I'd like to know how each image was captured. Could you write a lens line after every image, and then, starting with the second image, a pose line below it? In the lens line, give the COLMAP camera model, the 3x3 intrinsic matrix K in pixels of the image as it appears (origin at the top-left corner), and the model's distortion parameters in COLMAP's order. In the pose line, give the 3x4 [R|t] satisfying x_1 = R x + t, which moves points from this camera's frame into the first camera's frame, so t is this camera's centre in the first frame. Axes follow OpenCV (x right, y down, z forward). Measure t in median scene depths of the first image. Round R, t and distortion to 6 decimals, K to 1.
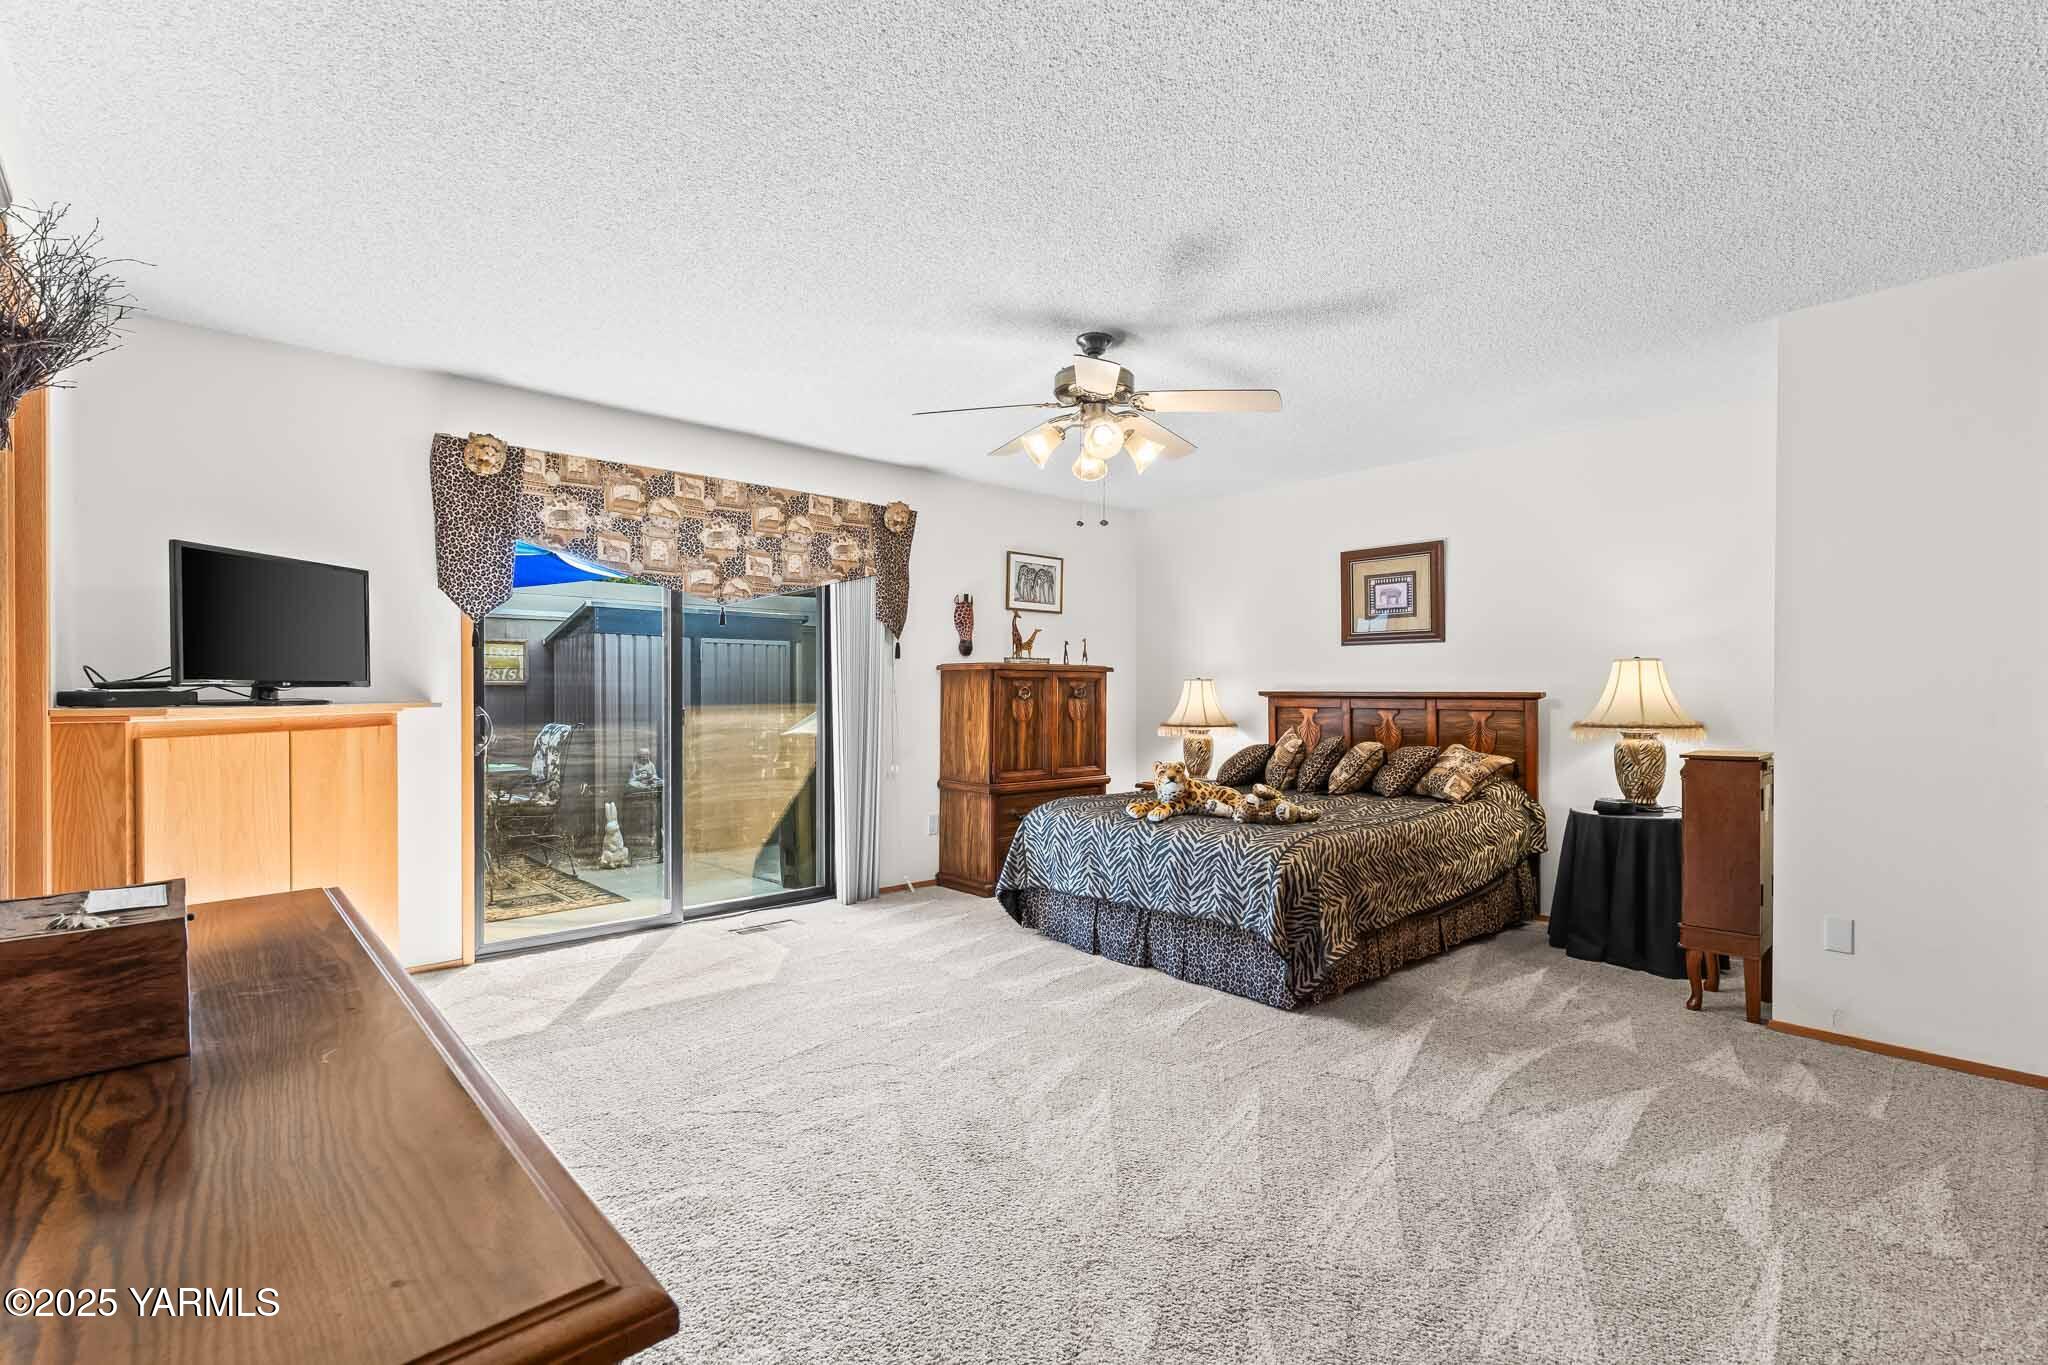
lens RADIAL K [[923.2, 0, 1027.4], [0, 923.2, 697.6], [0, 0, 1]] dist [0.008414, -0.000688]
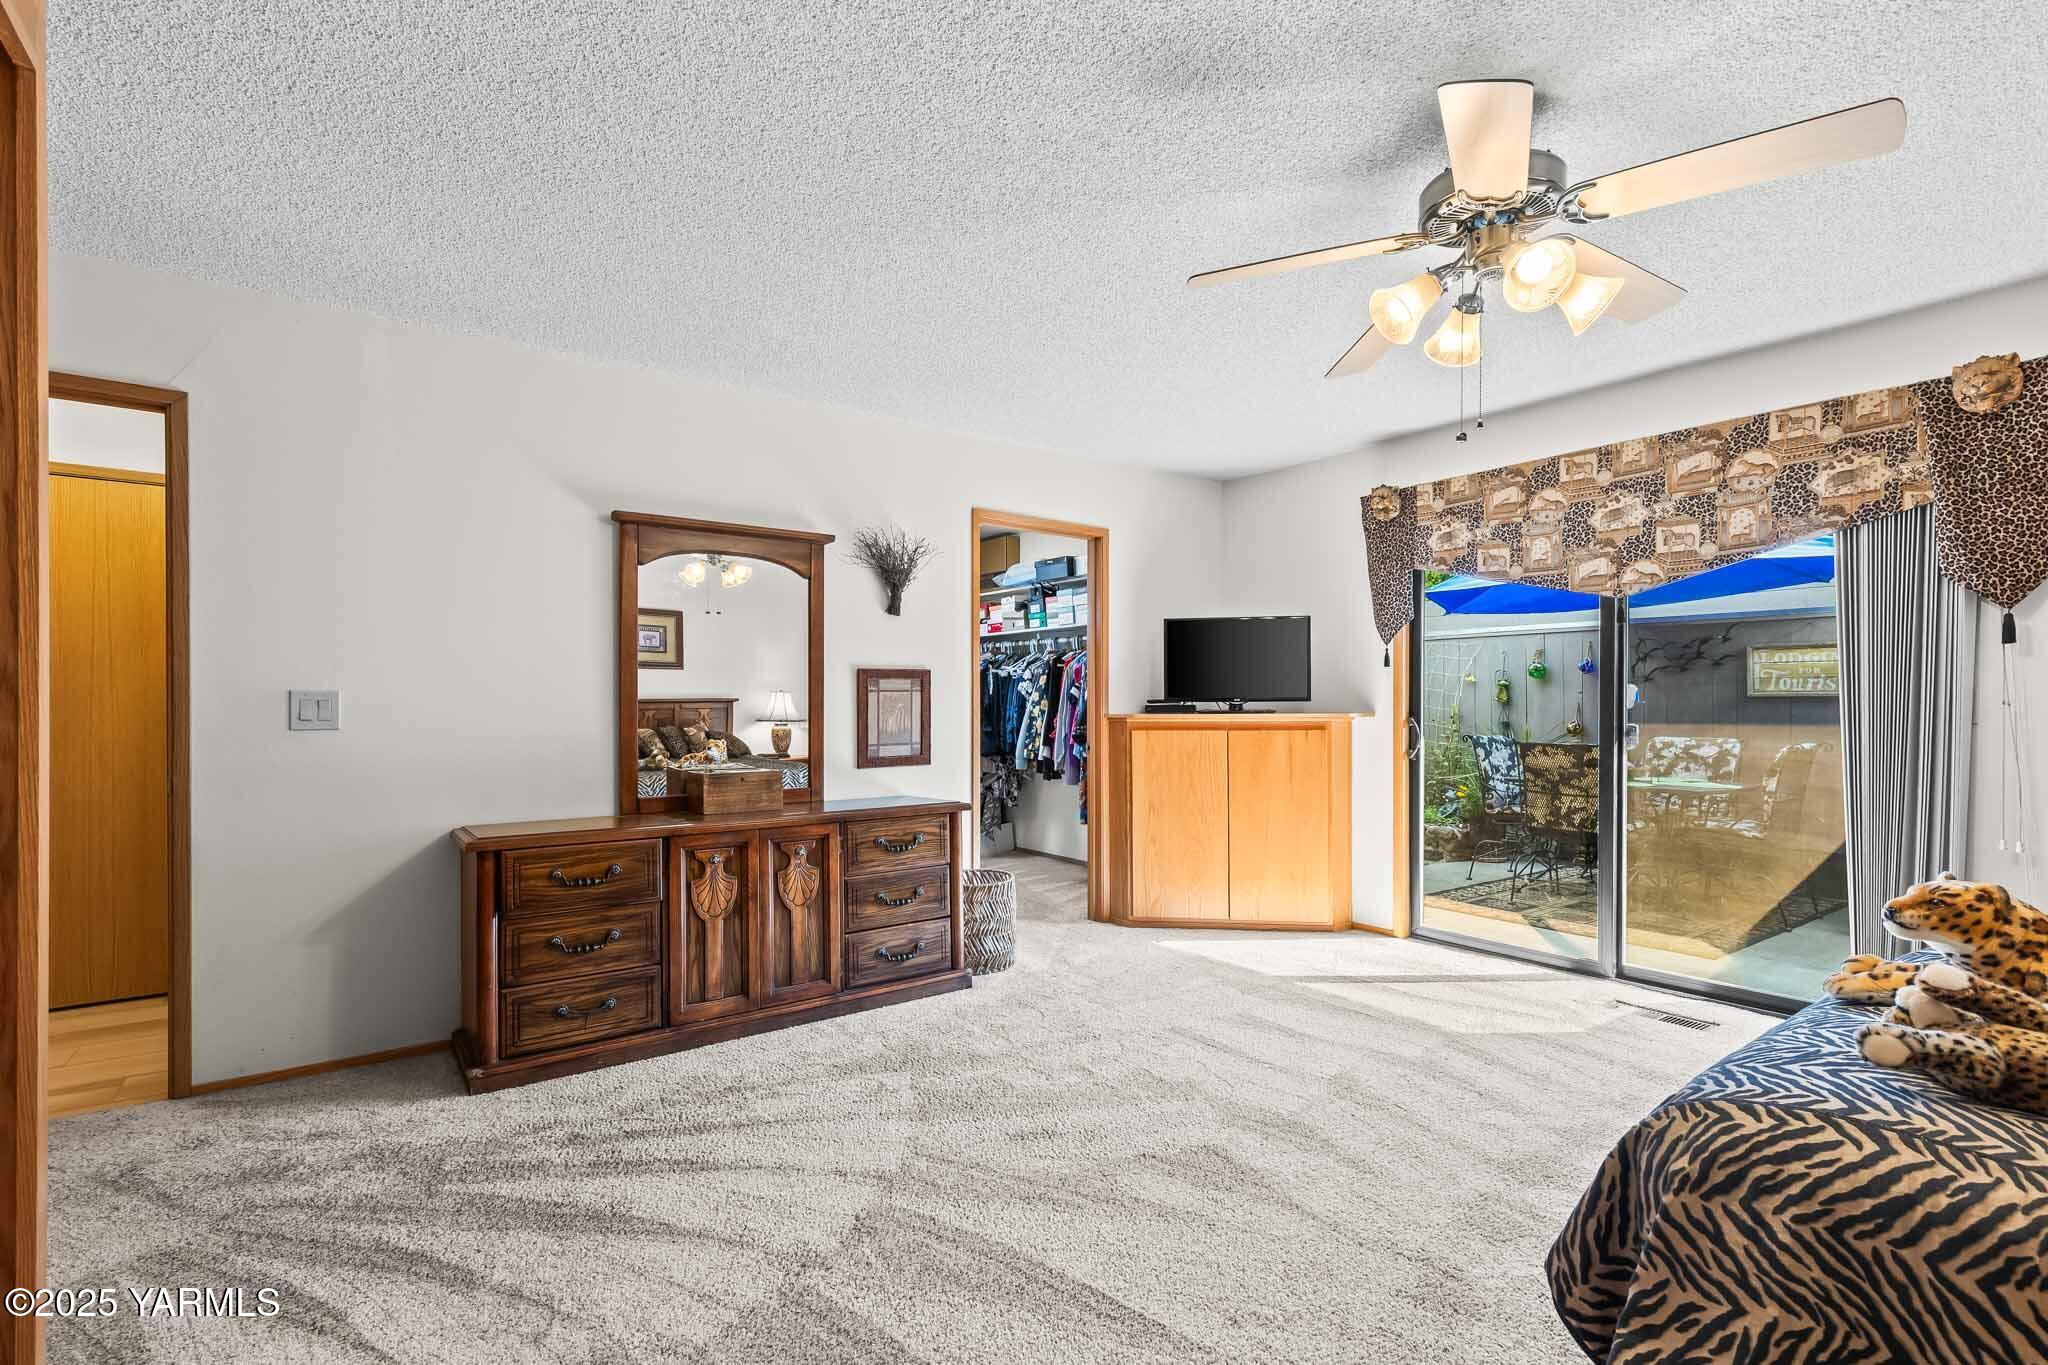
lens RADIAL K [[923.2, 0, 1026.2], [0, 923.2, 695.8], [0, 0, 1]] dist [0.008414, -0.000688]
pose [[-0.099049, -0.002114, -0.995080, 0.564611], [0.001559, 0.999996, -0.002279, -0.013794], [0.995081, -0.001777, -0.099046, 0.596778]]
